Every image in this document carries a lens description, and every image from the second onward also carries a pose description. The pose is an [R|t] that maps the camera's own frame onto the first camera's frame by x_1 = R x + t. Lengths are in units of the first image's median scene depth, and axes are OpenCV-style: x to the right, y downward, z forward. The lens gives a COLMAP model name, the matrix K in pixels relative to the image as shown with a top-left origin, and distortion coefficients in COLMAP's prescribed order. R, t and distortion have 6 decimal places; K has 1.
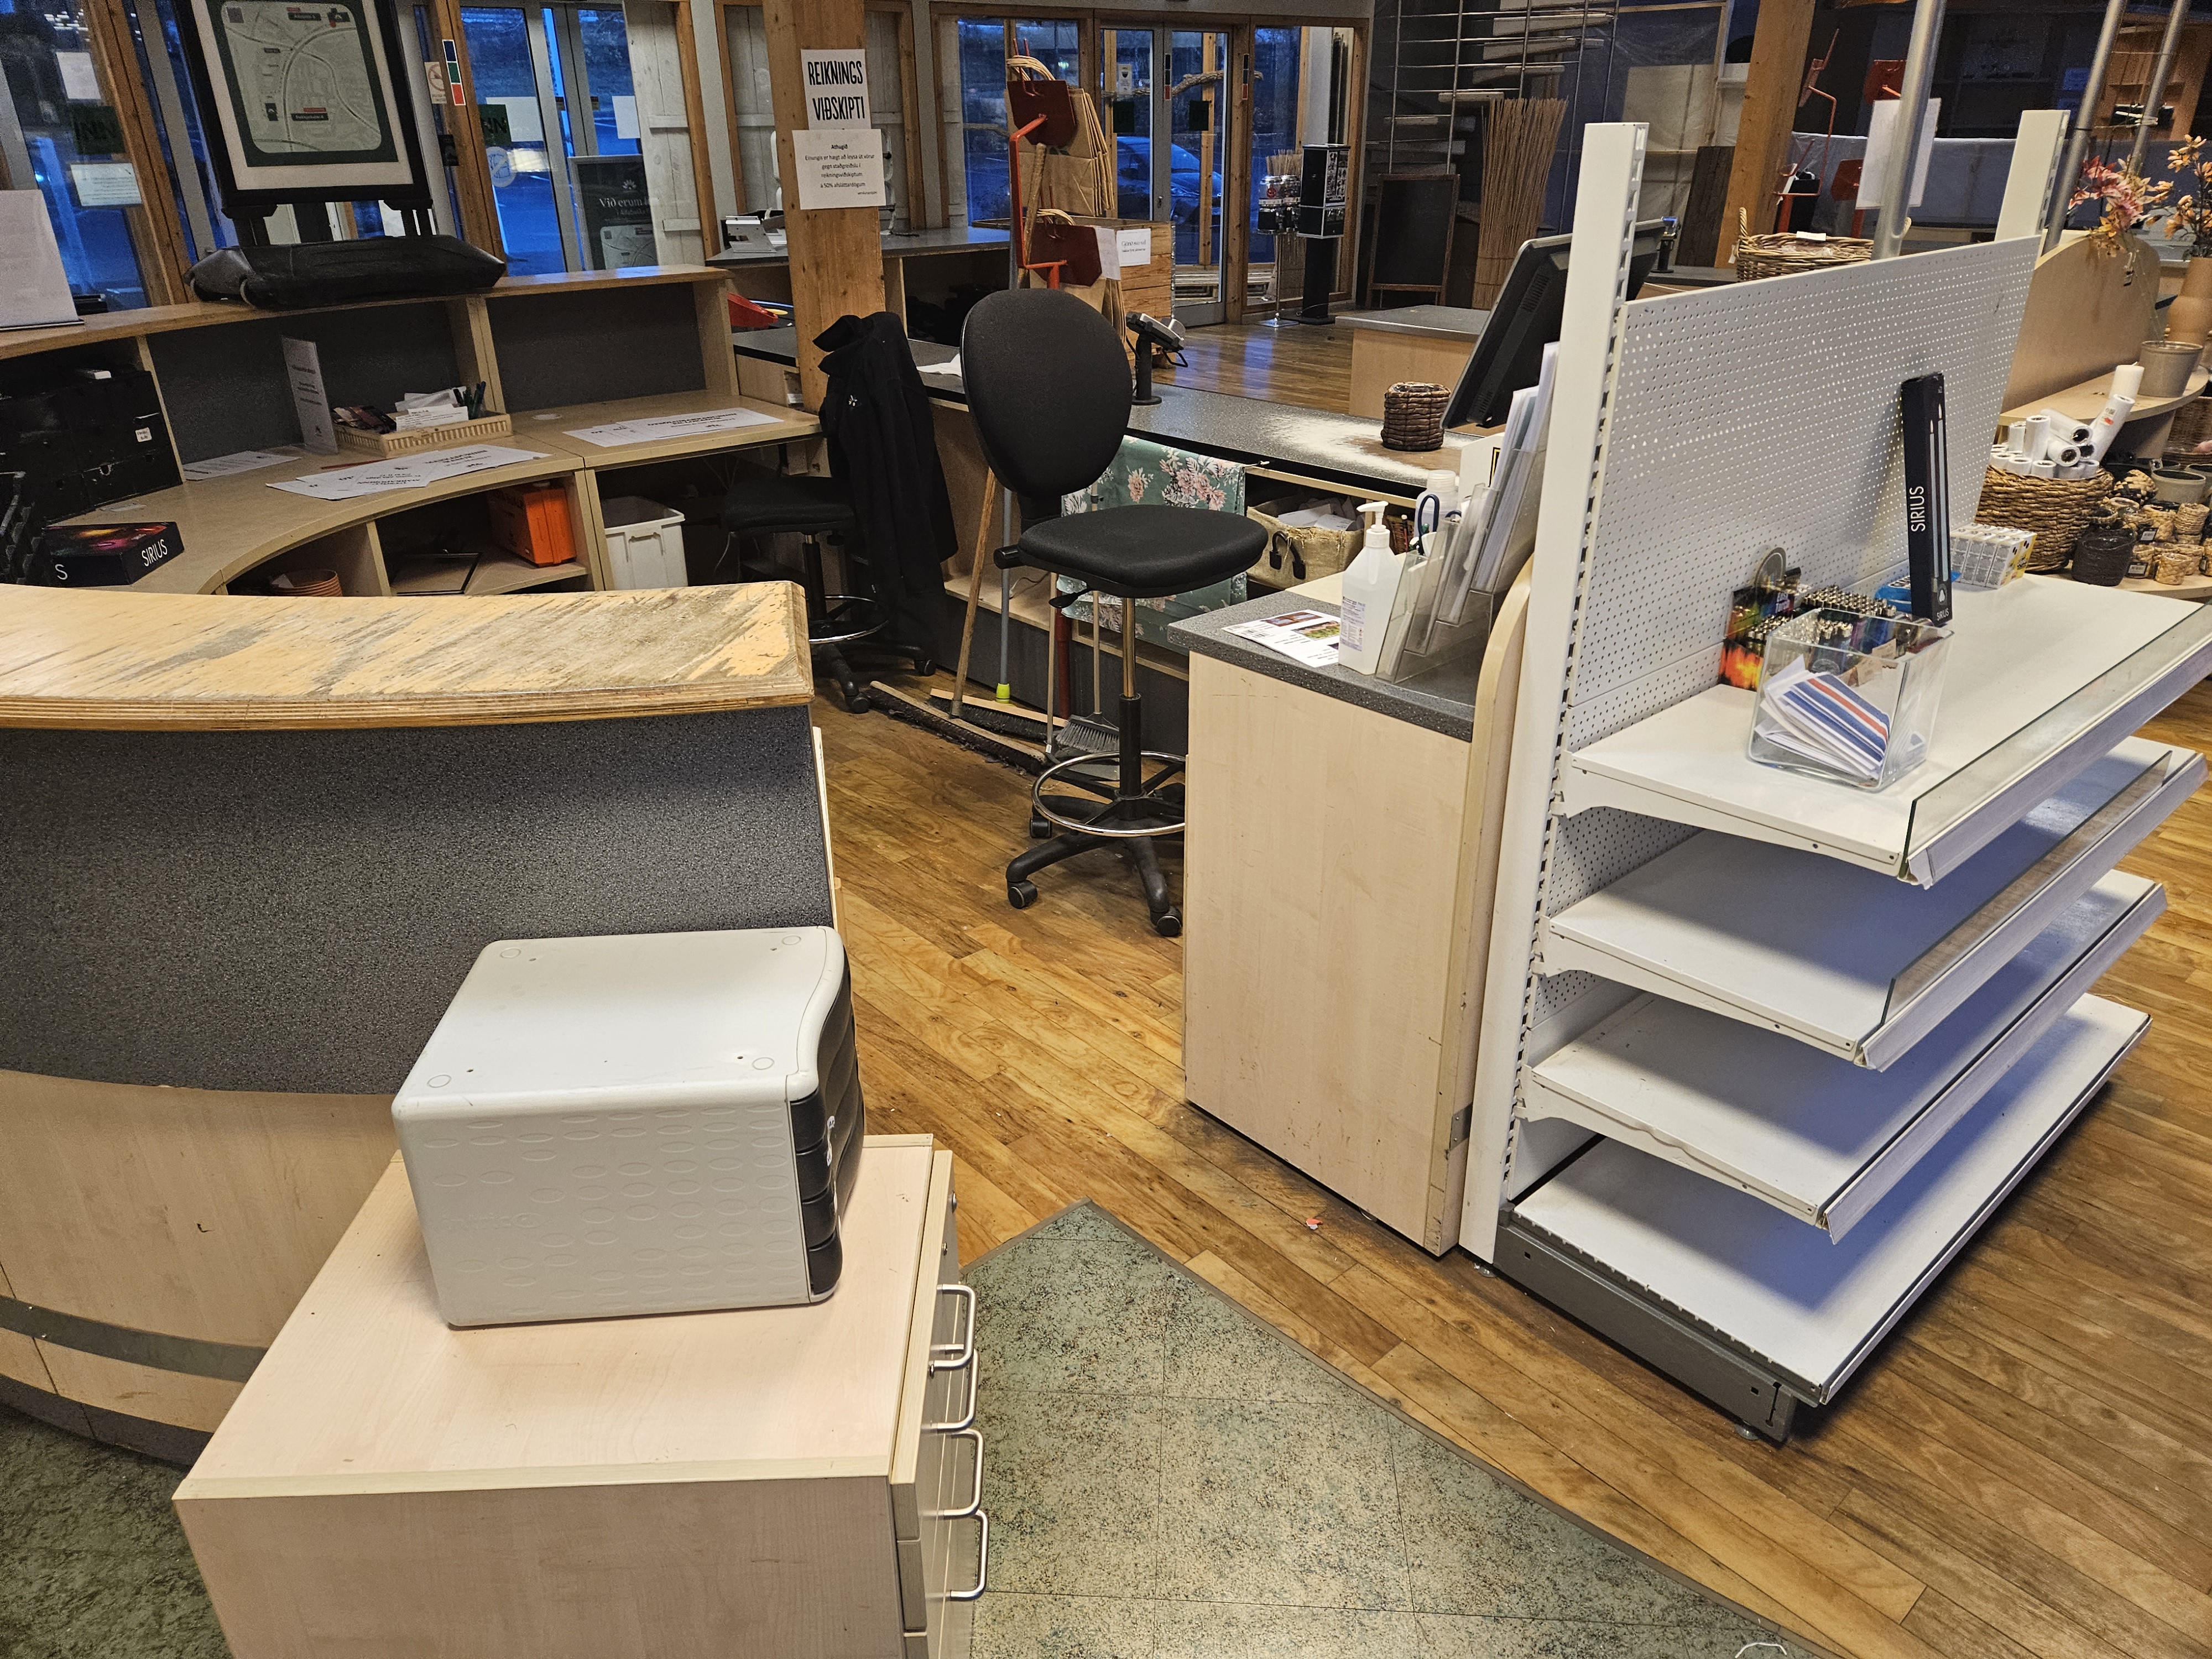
lens RADIAL K [[1511.9, 0, 1093.9], [0, 1511.9, 800.4], [0, 0, 1]] dist [0.074307, -0.077132]
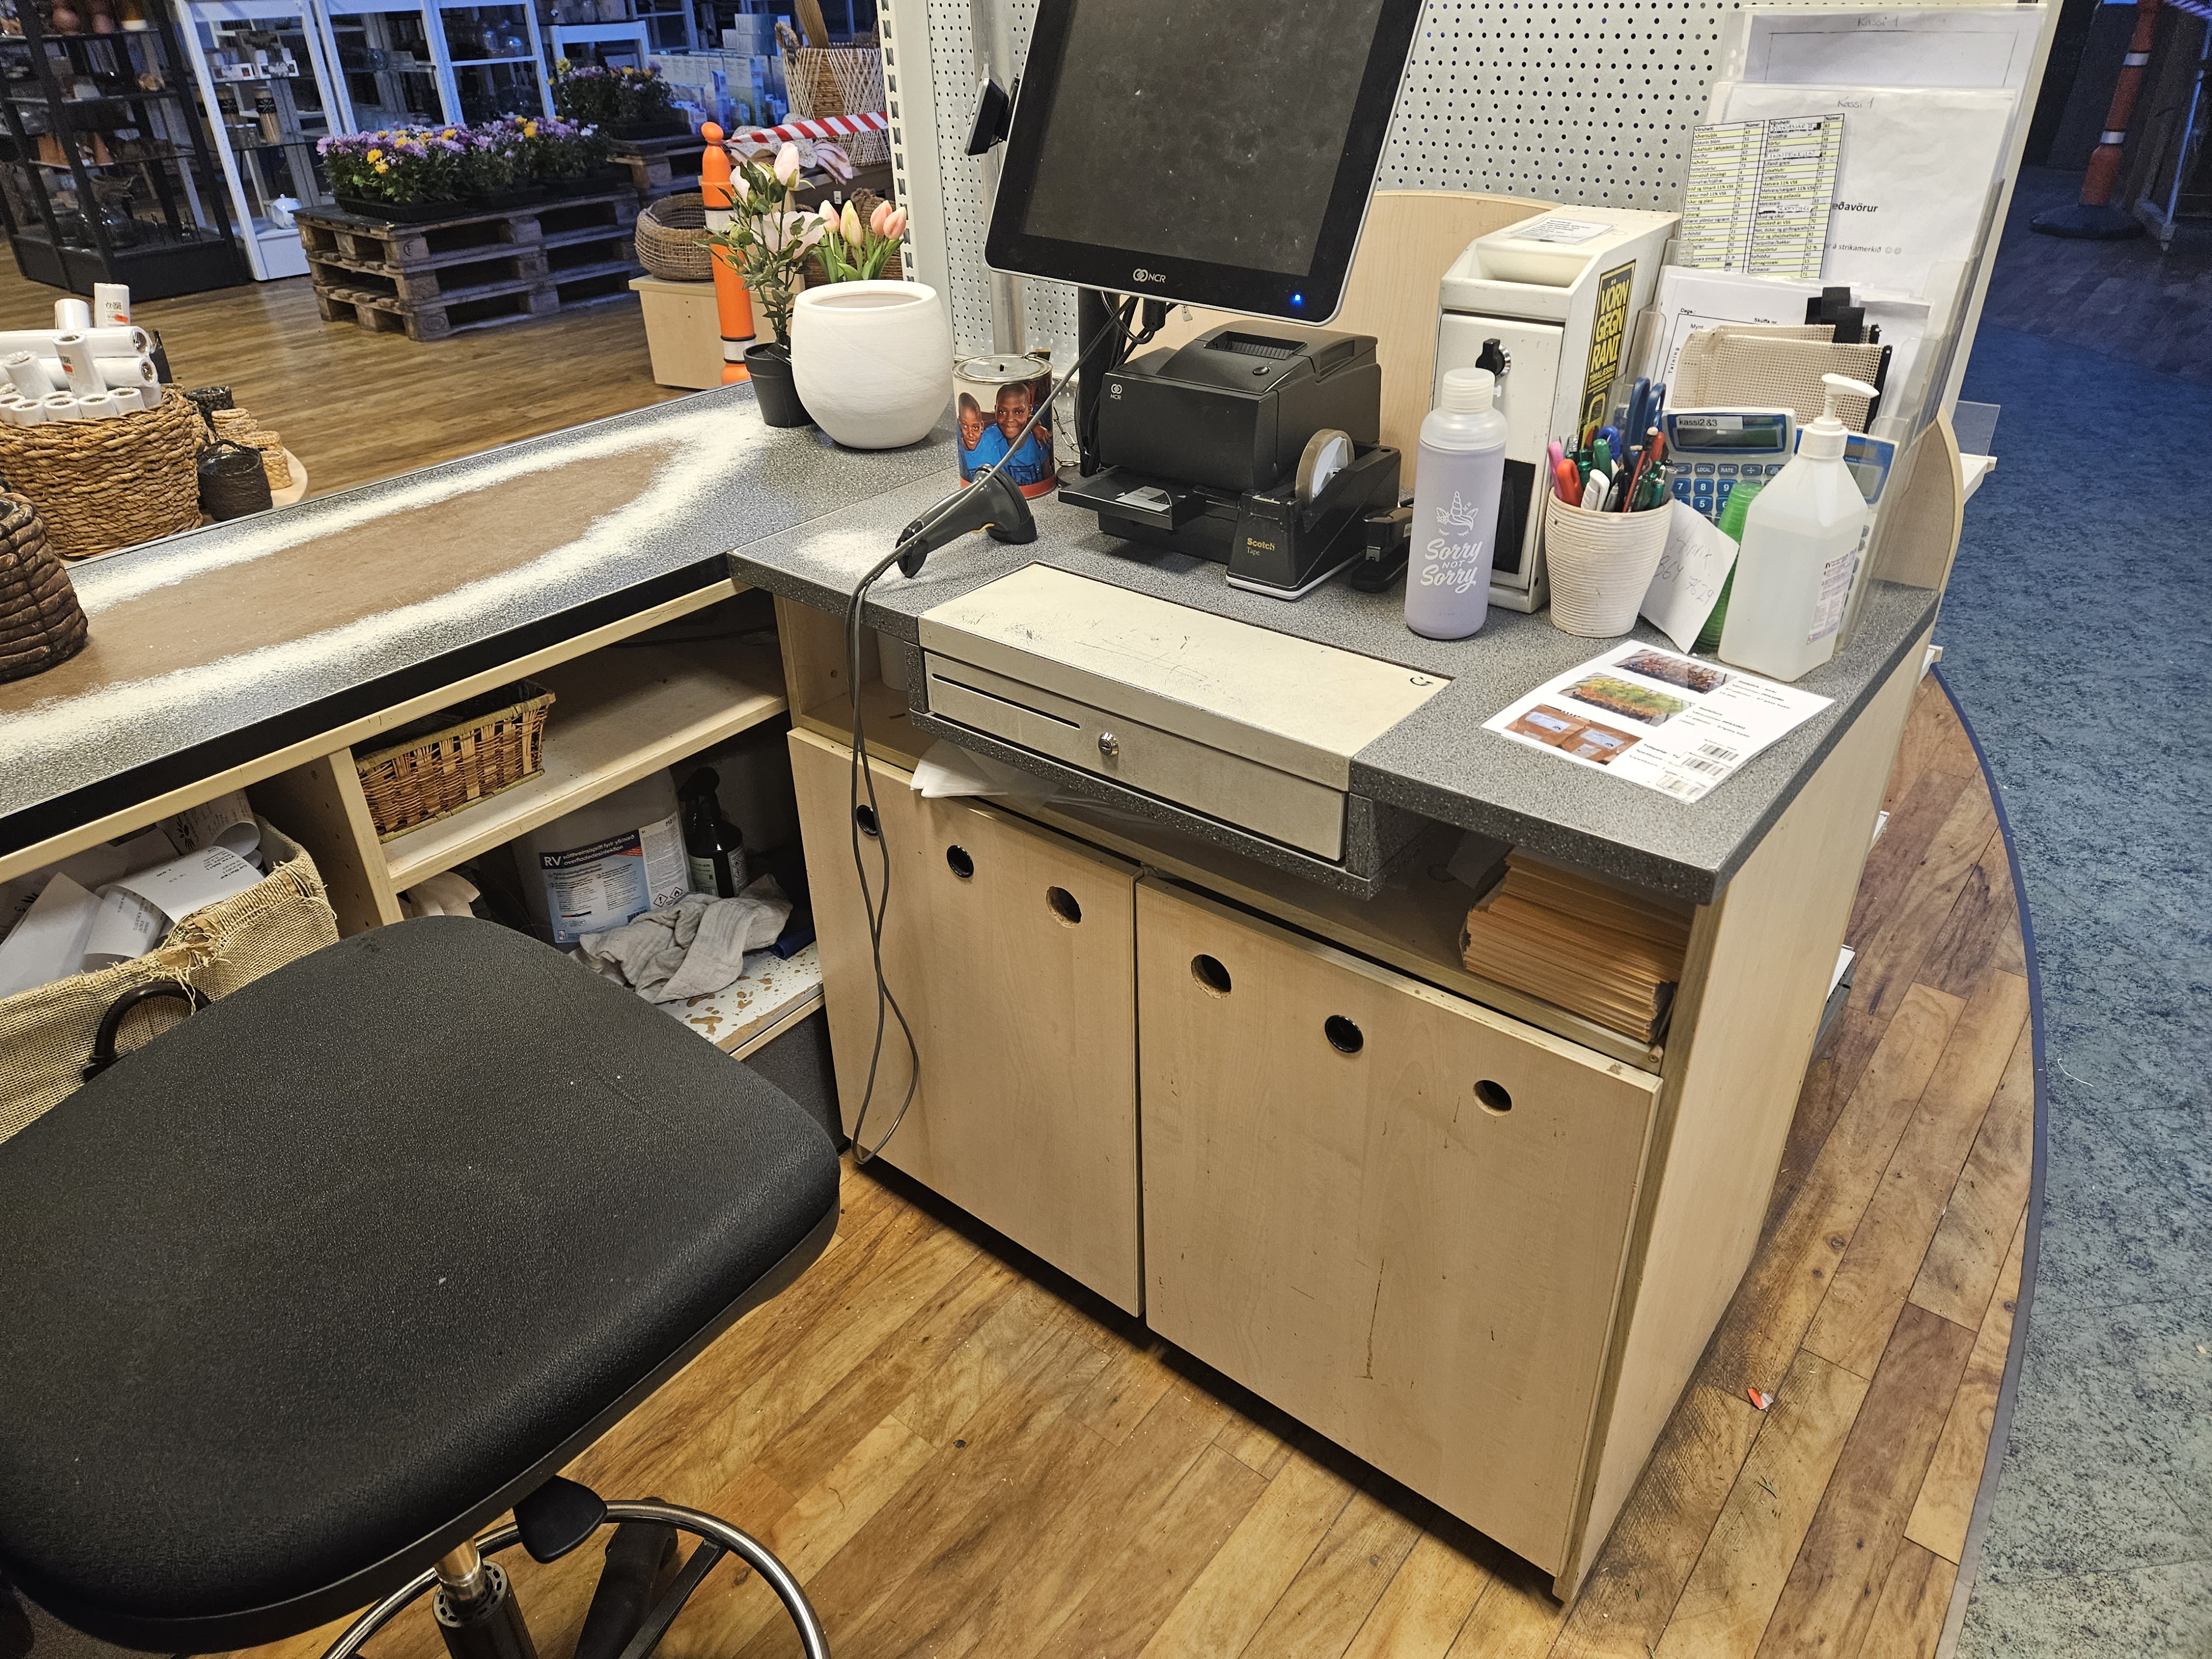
lens RADIAL K [[1511.9, 0, 1093.9], [0, 1511.9, 800.4], [0, 0, 1]] dist [0.074307, -0.077132]
pose [[-0.181202, -0.488659, 0.853451, -0.181728], [0.428010, 0.742134, 0.515796, -0.285423], [-0.885423, 0.458748, 0.074674, 0.750507]]
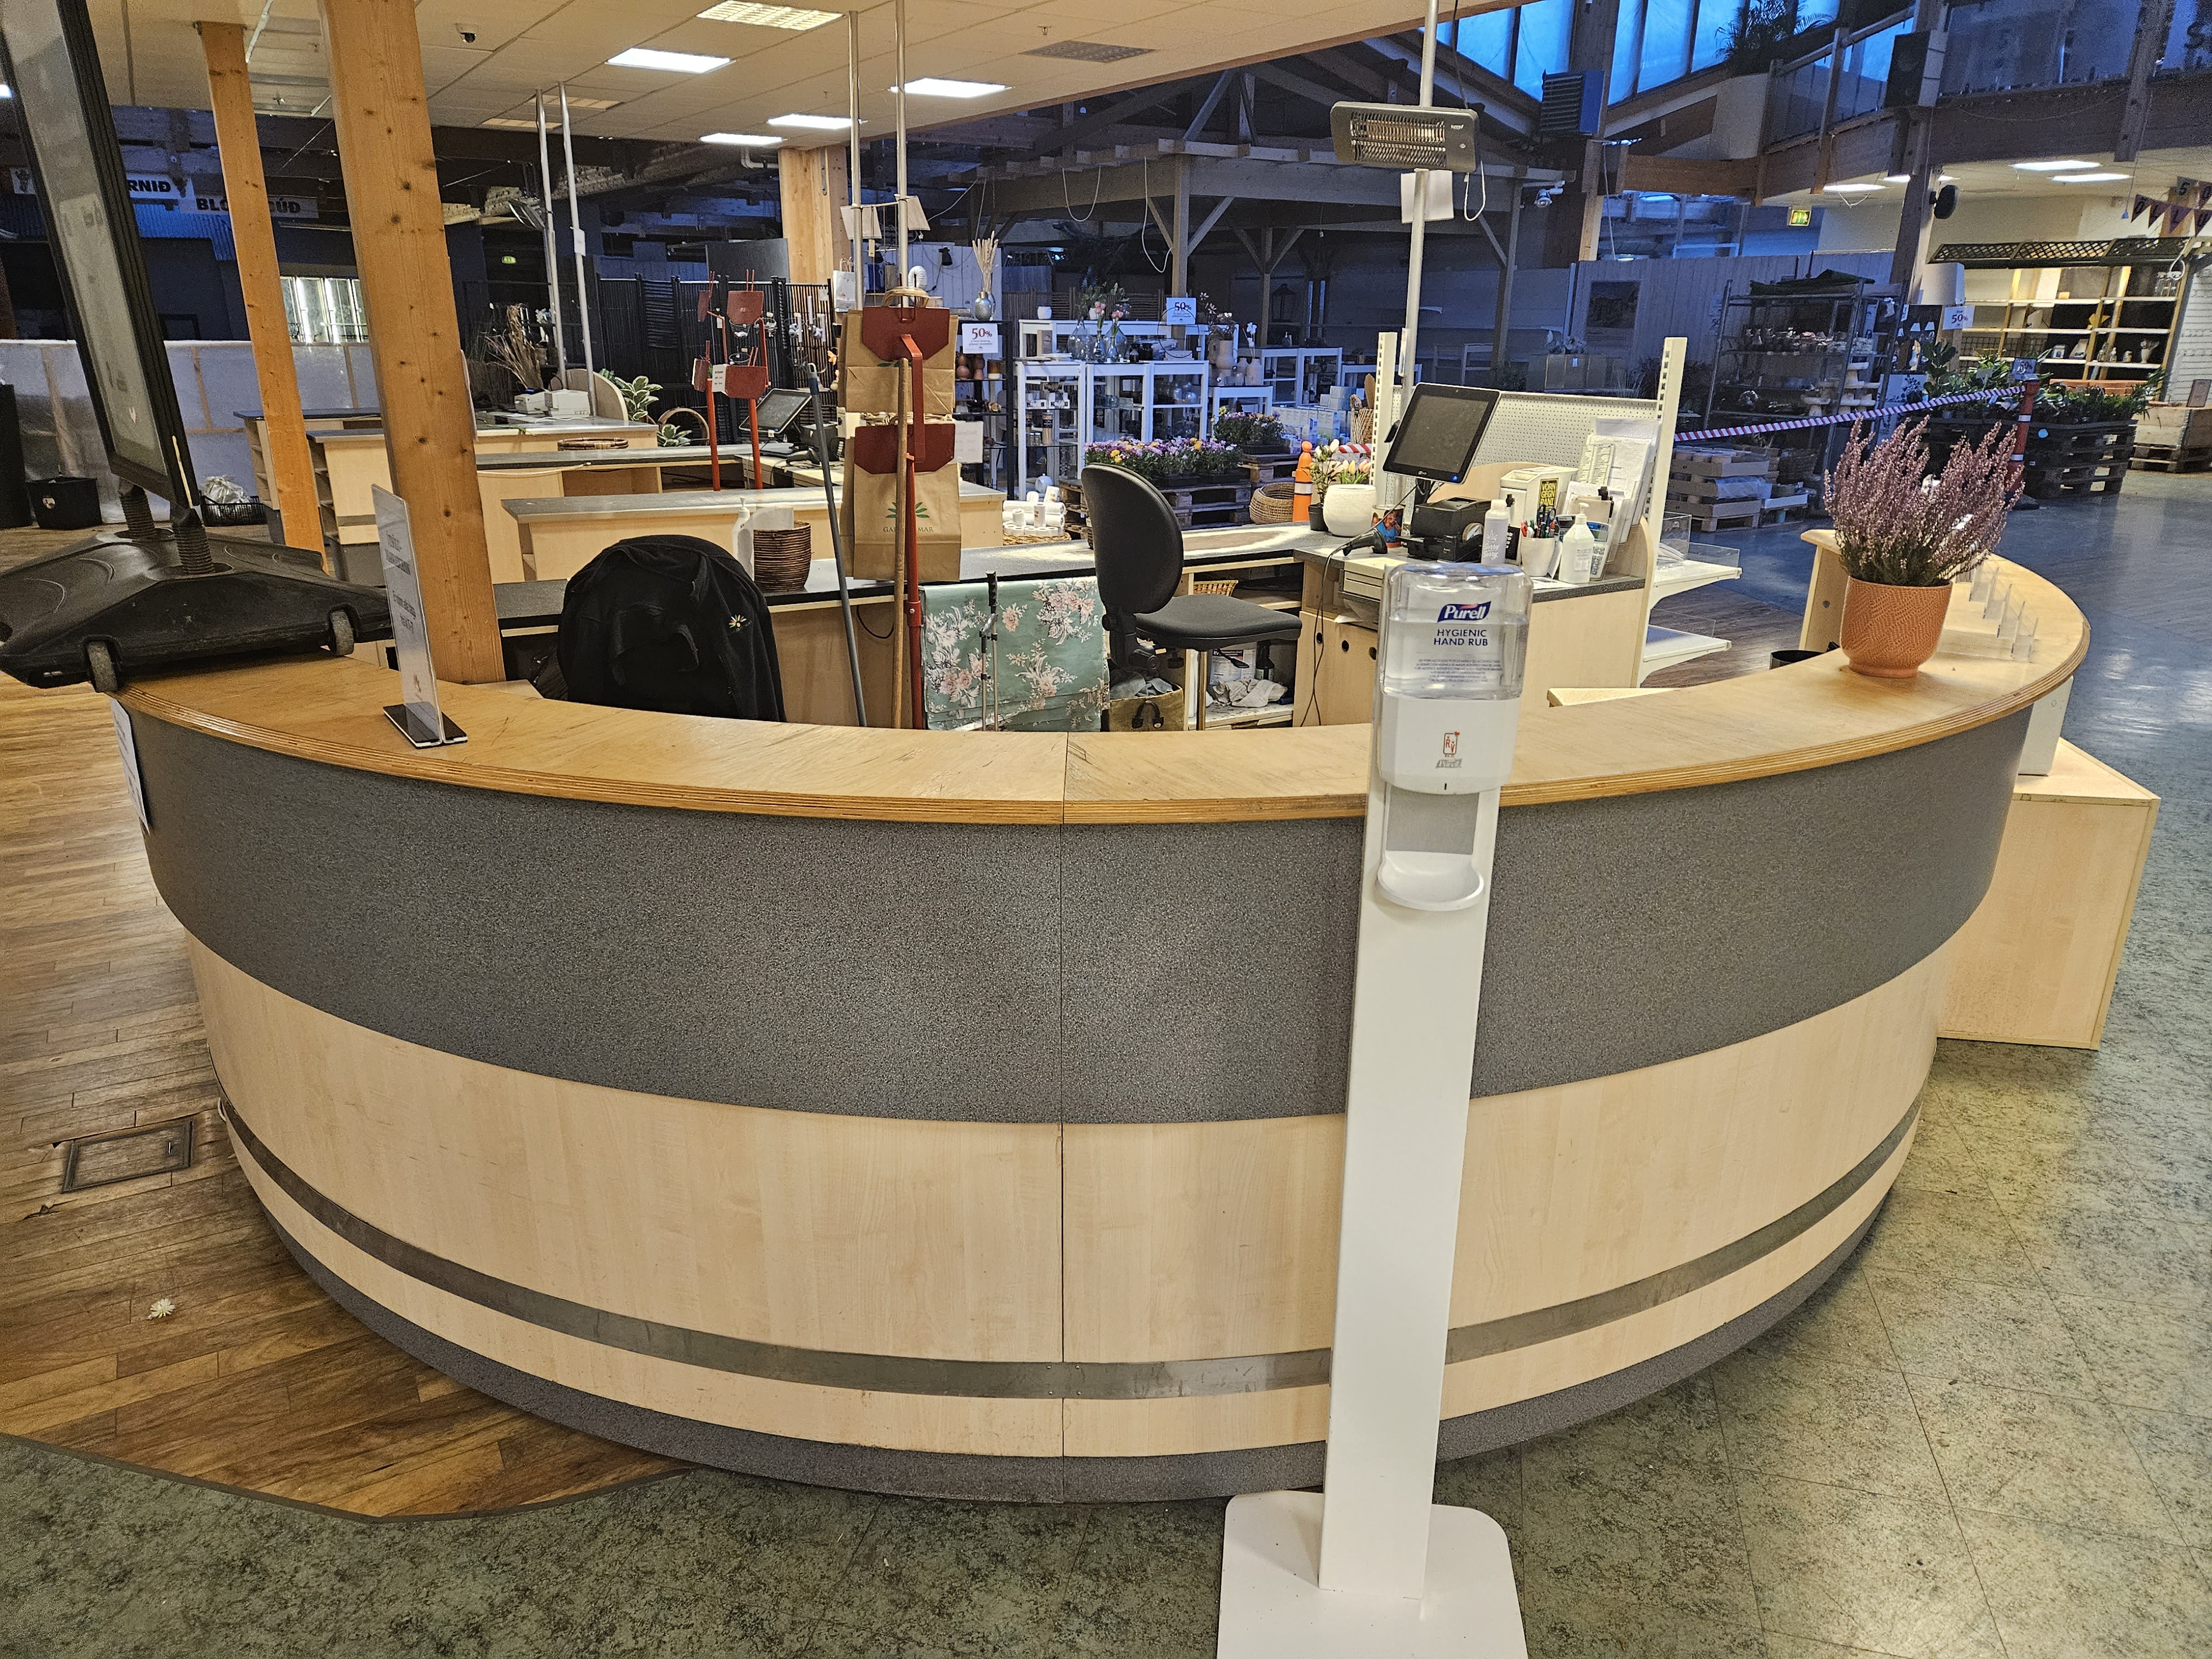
lens RADIAL K [[1511.9, 0, 1093.9], [0, 1511.9, 800.4], [0, 0, 1]] dist [0.074307, -0.077132]
pose [[0.174545, -0.309557, 0.934724, -1.237963], [0.402096, 0.888944, 0.219311, -0.341515], [-0.898807, 0.337569, 0.279632, 0.689642]]
